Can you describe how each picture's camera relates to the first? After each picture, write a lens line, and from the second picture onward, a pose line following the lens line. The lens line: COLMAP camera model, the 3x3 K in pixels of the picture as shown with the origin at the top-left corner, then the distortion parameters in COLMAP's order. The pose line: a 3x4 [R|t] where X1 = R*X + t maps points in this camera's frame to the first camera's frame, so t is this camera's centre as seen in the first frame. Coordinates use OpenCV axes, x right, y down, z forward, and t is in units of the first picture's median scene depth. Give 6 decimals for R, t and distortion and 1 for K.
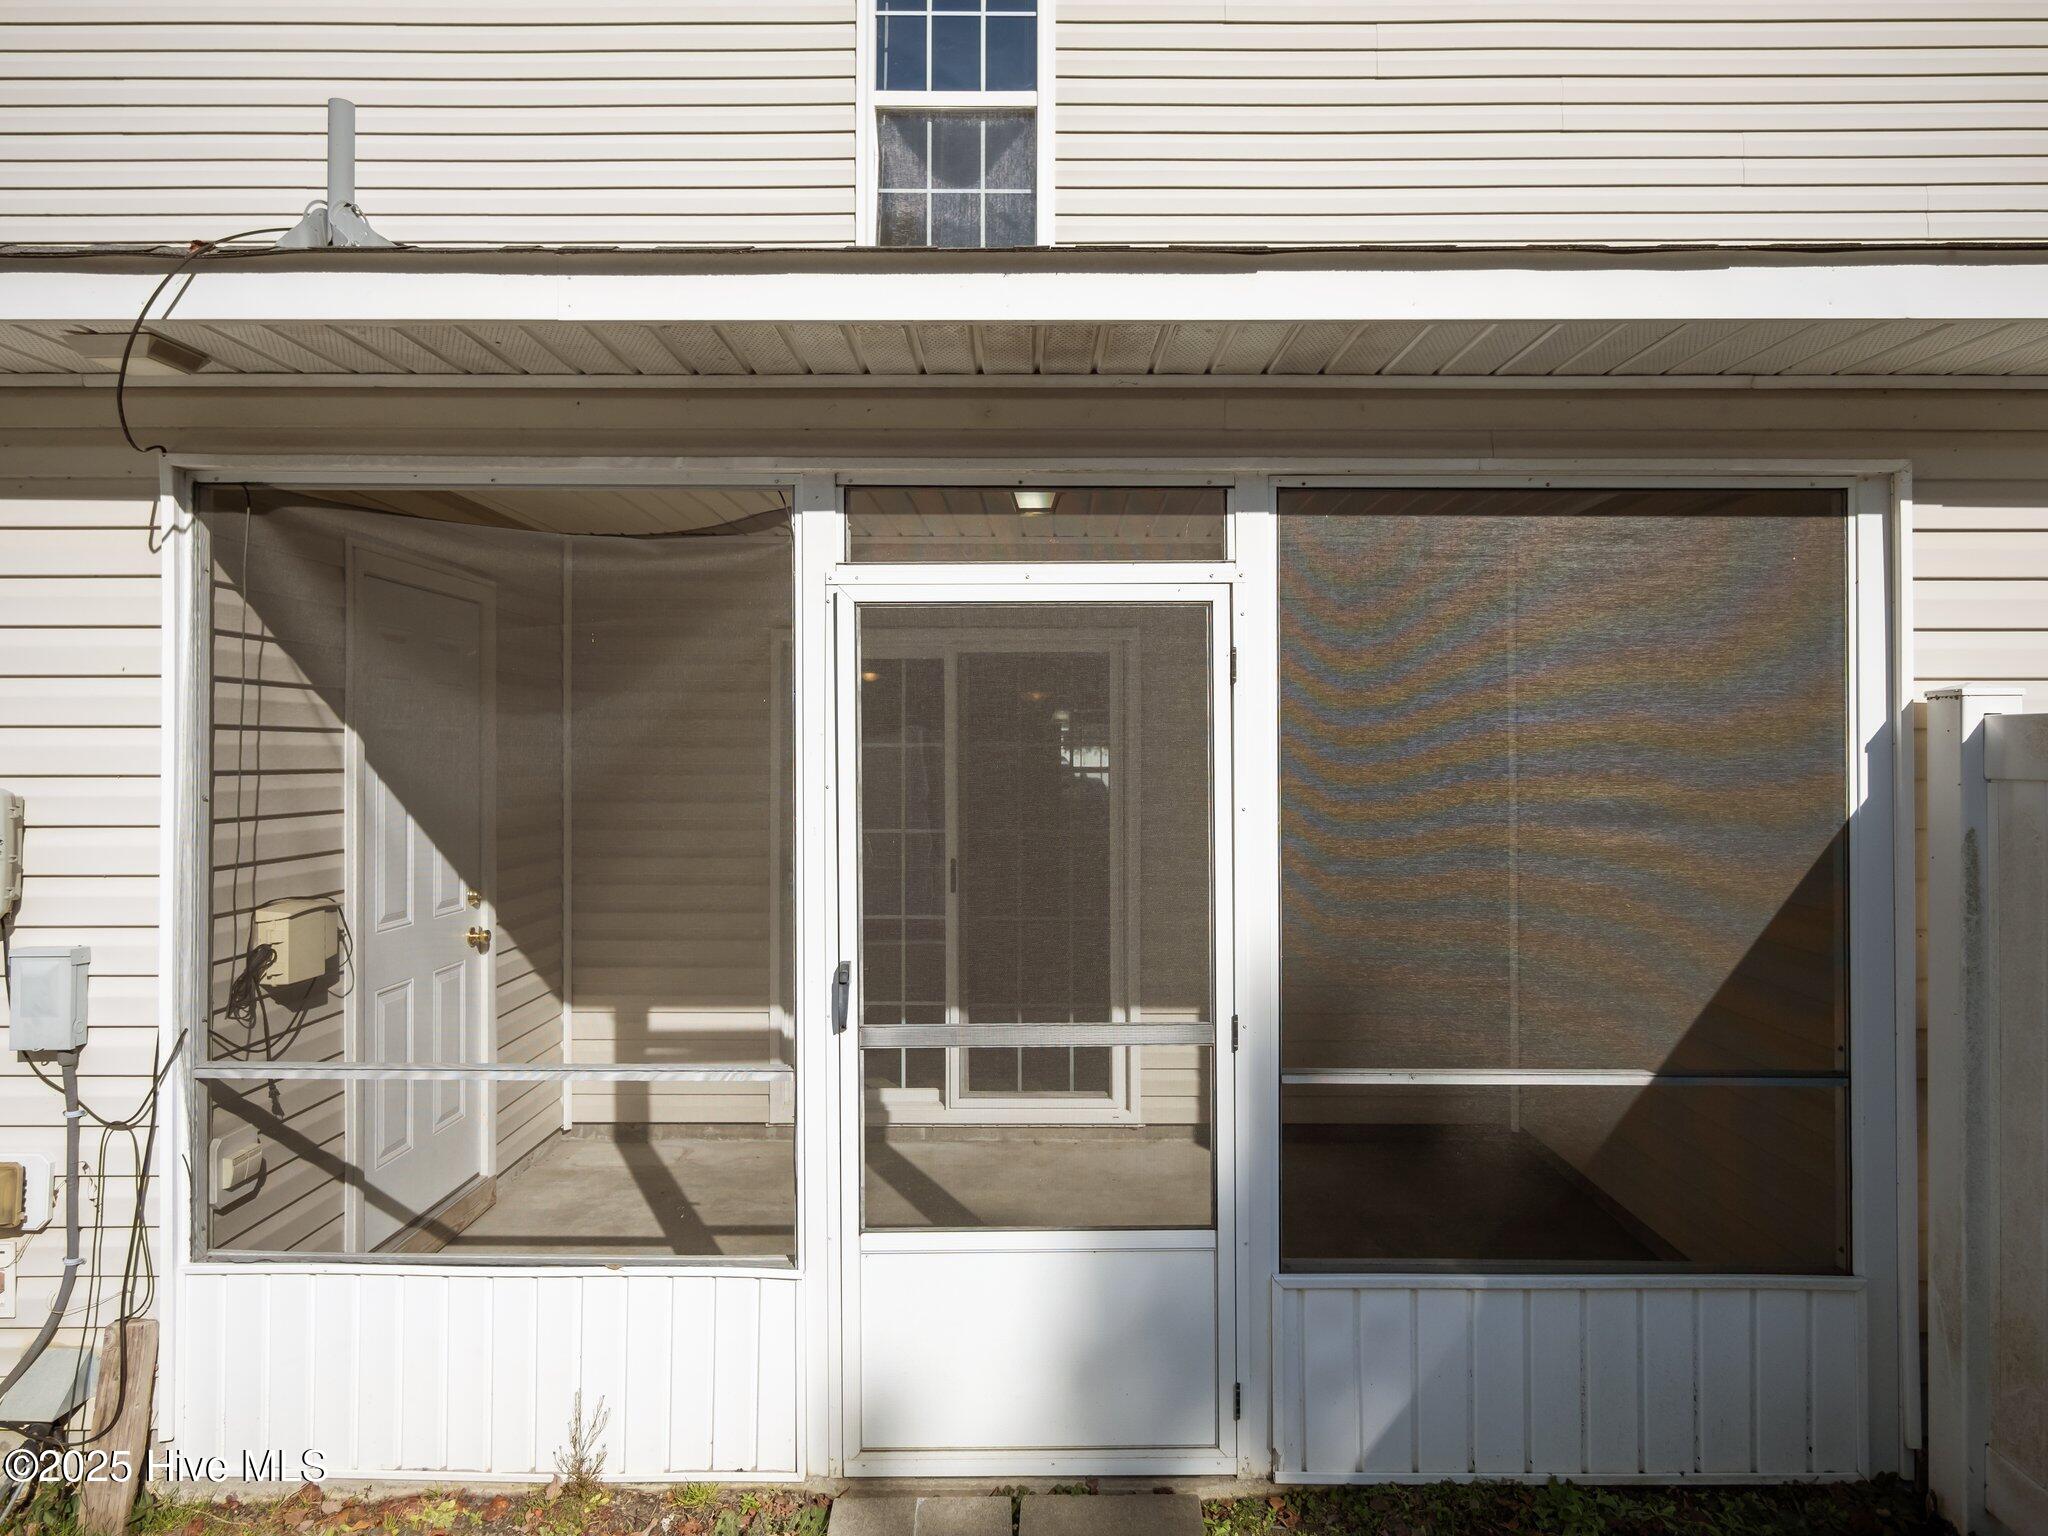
lens RADIAL K [[1294.3, 0, 1031.5], [0, 1294.3, 745.4], [0, 0, 1]] dist [-0.001228, -0.001397]
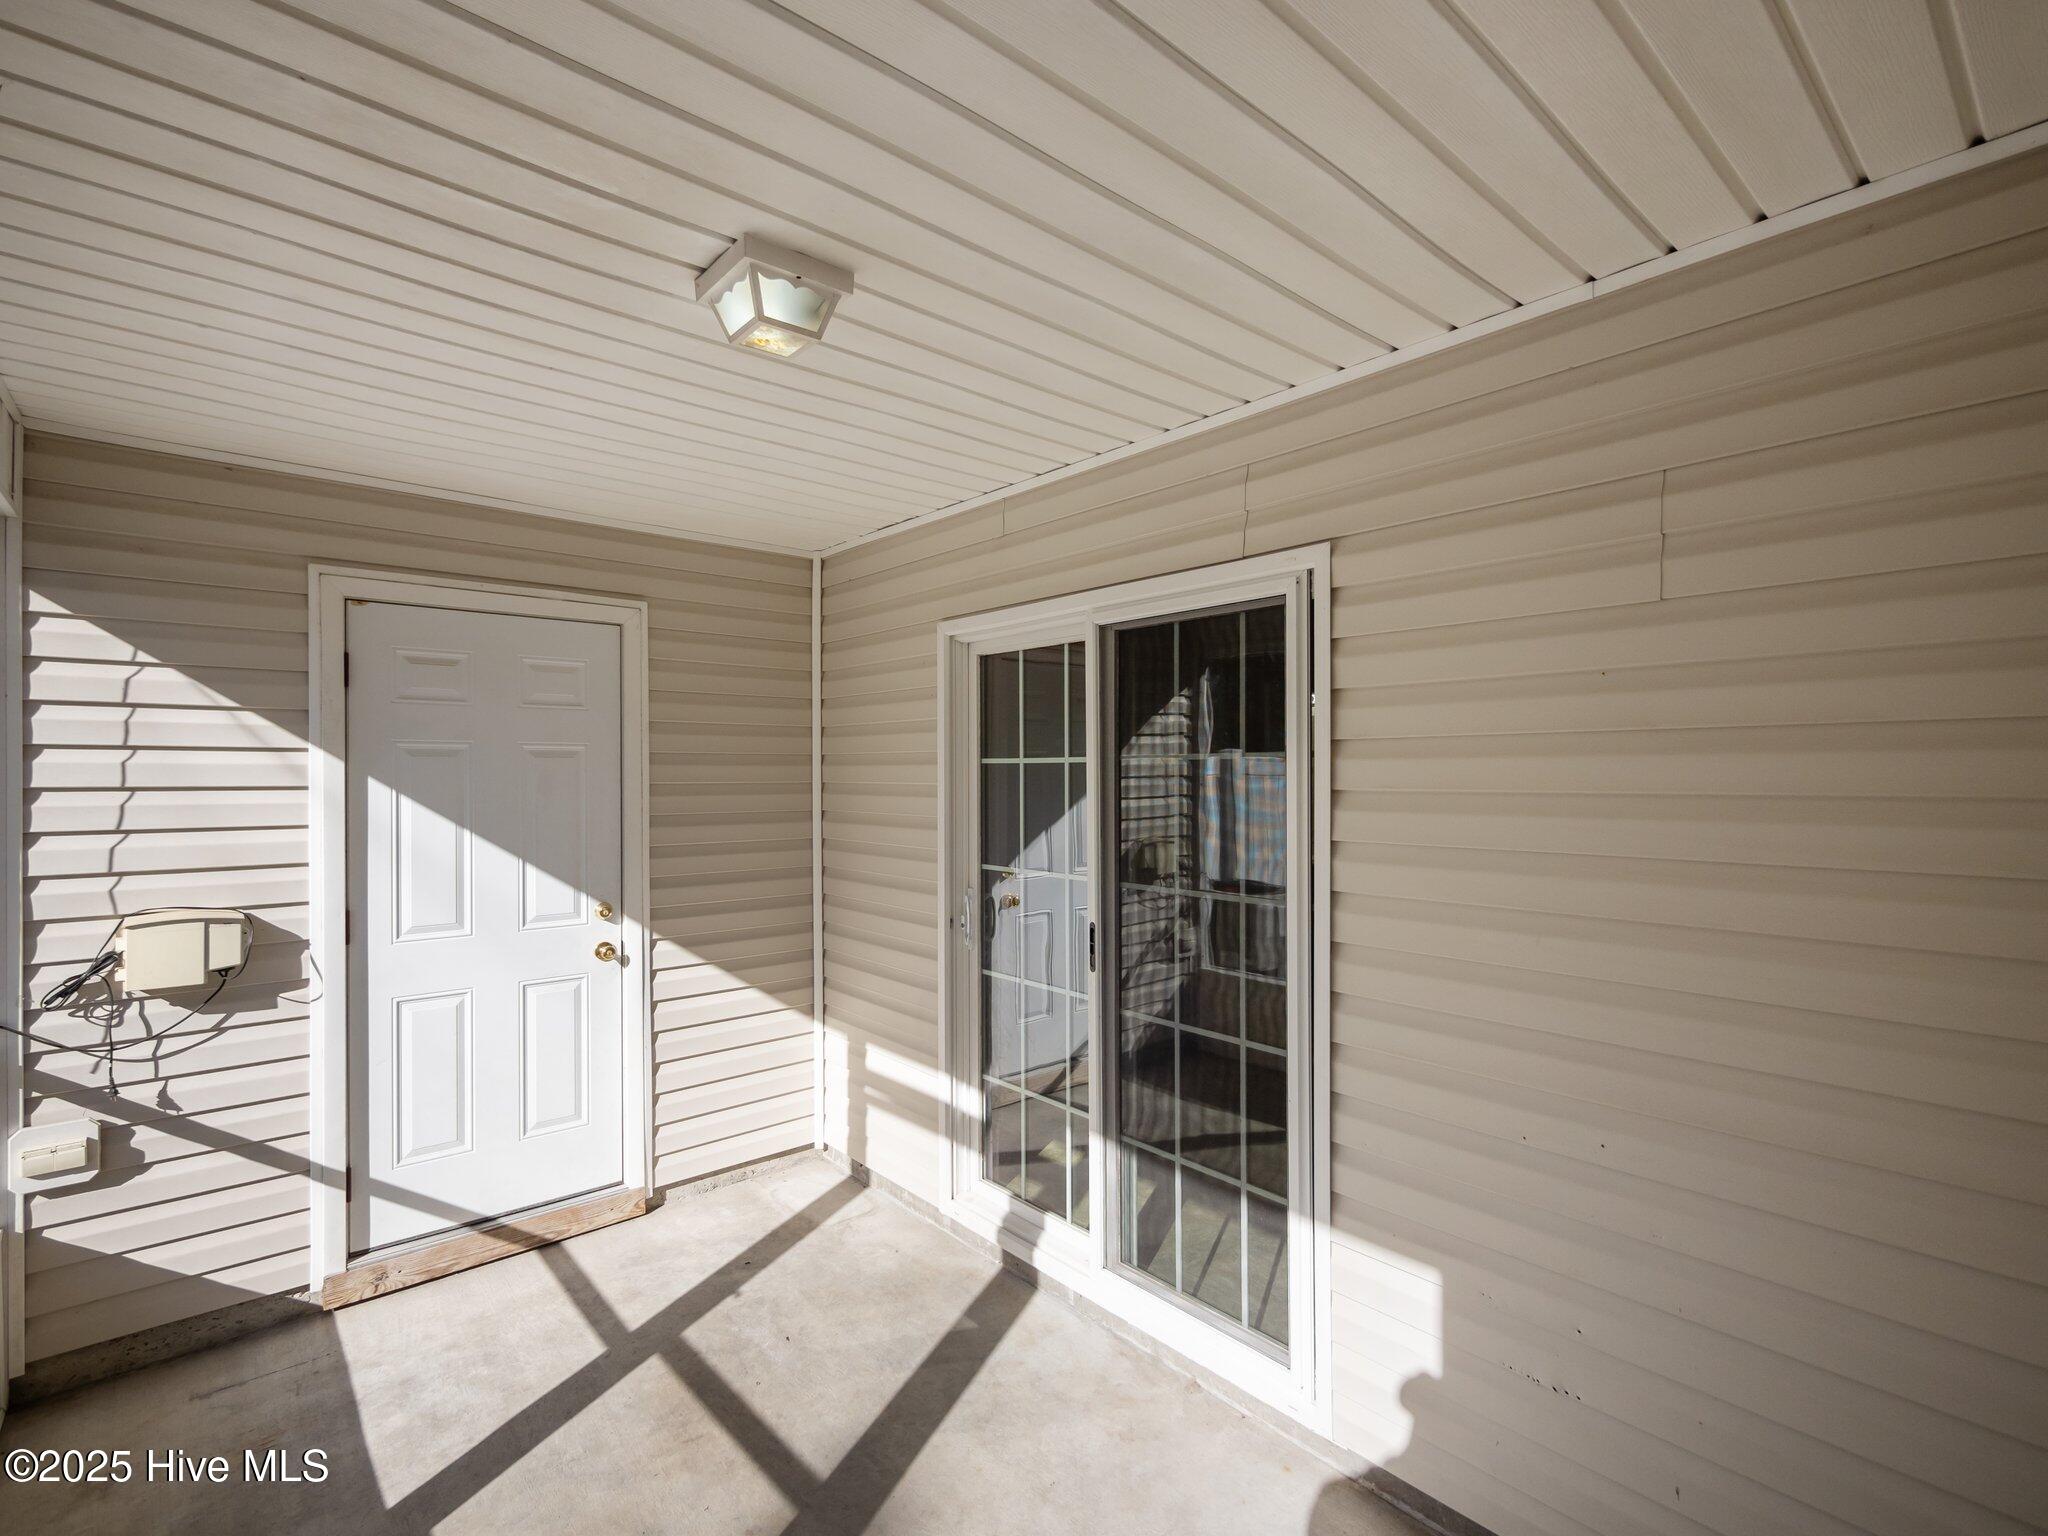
lens RADIAL K [[928.6, 0, 1029.3], [0, 928.6, 761.8], [0, 0, 1]] dist [-0.000608, 0.000156]
pose [[0.670724, -0.019590, -0.741449, 0.528766], [0.007815, 0.999782, -0.019346, 0.022100], [0.741666, 0.007181, 0.670731, 1.155917]]
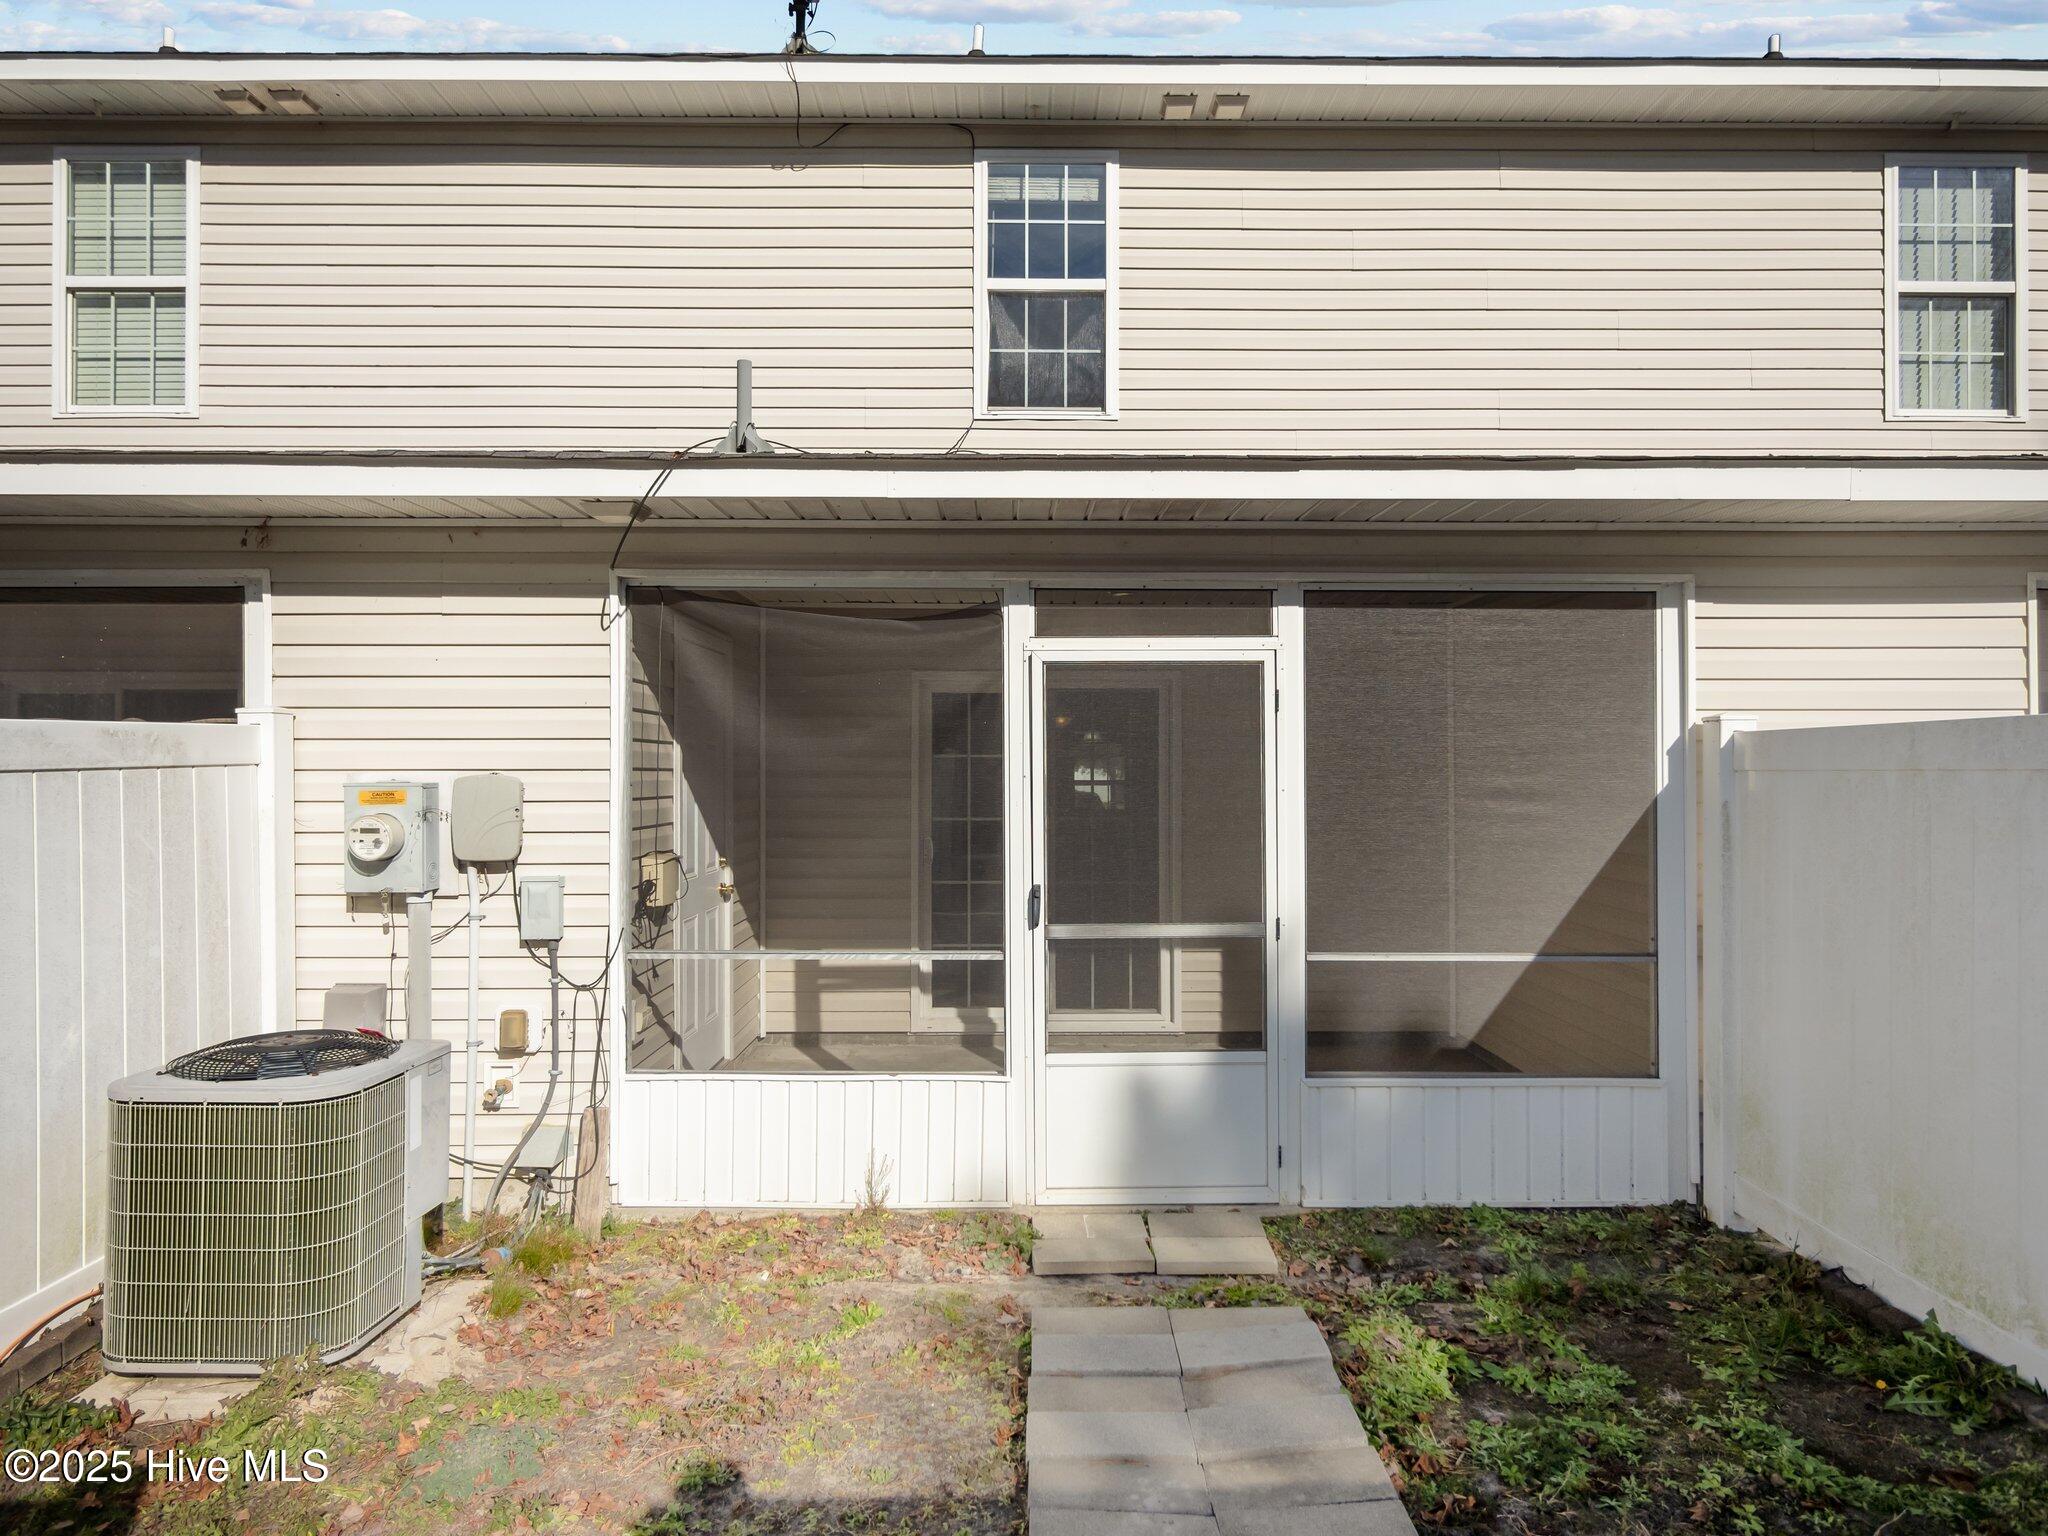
lens RADIAL K [[1200.6, 0, 1024.0], [0, 1200.6, 768.0], [0, 0, 1]] dist [-0.000508, -0.000911]
pose [[0.999930, -0.000162, 0.011790, -0.176126], [0.000146, 0.999999, 0.001300, 0.019504], [-0.011790, -0.001298, 0.999930, -0.489994]]
